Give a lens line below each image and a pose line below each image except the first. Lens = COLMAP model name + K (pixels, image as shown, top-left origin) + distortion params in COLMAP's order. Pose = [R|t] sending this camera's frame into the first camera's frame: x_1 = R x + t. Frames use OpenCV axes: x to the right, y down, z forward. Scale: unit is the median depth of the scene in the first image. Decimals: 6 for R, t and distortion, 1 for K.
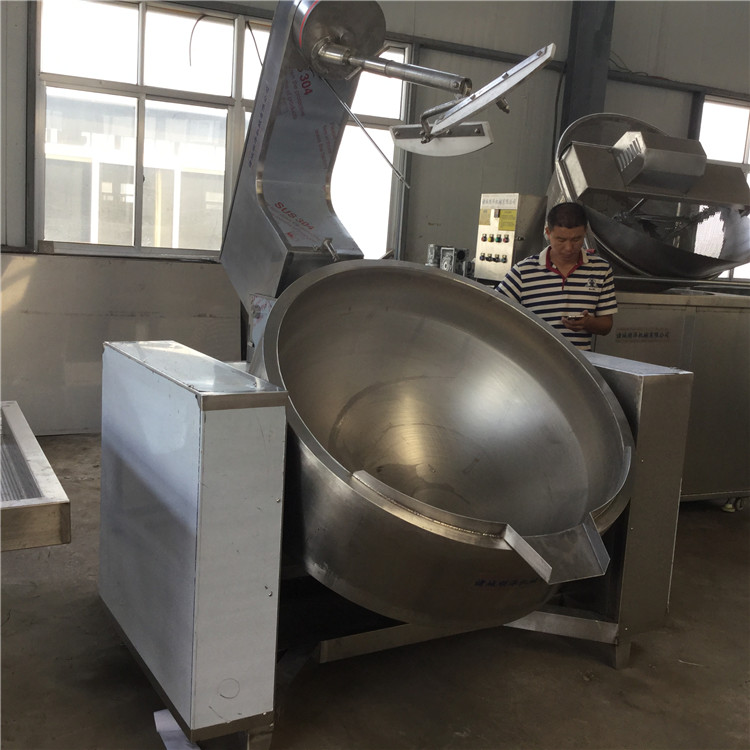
lens RADIAL K [[893.3, 0, 371.3], [0, 893.3, 373.1], [0, 0, 1]] dist [0.183569, -0.409738]
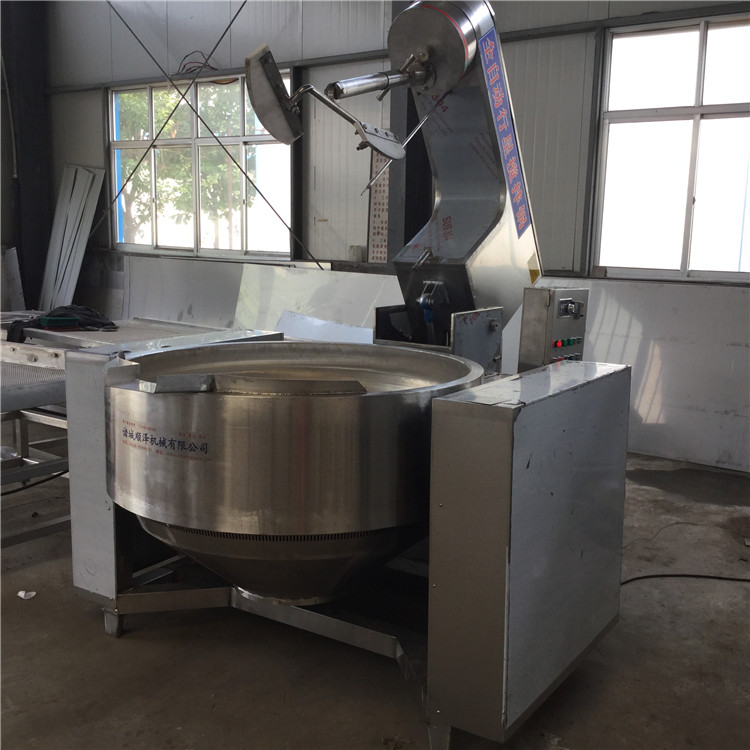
lens RADIAL K [[900.8, 0, 375.0], [0, 900.8, 375.0], [0, 0, 1]] dist [0.182788, -0.405140]
pose [[0.463875, 0.090620, -0.881253, 0.485332], [-0.131437, 0.990785, 0.032697, -0.016819], [0.876096, 0.100662, 0.471512, 0.263931]]
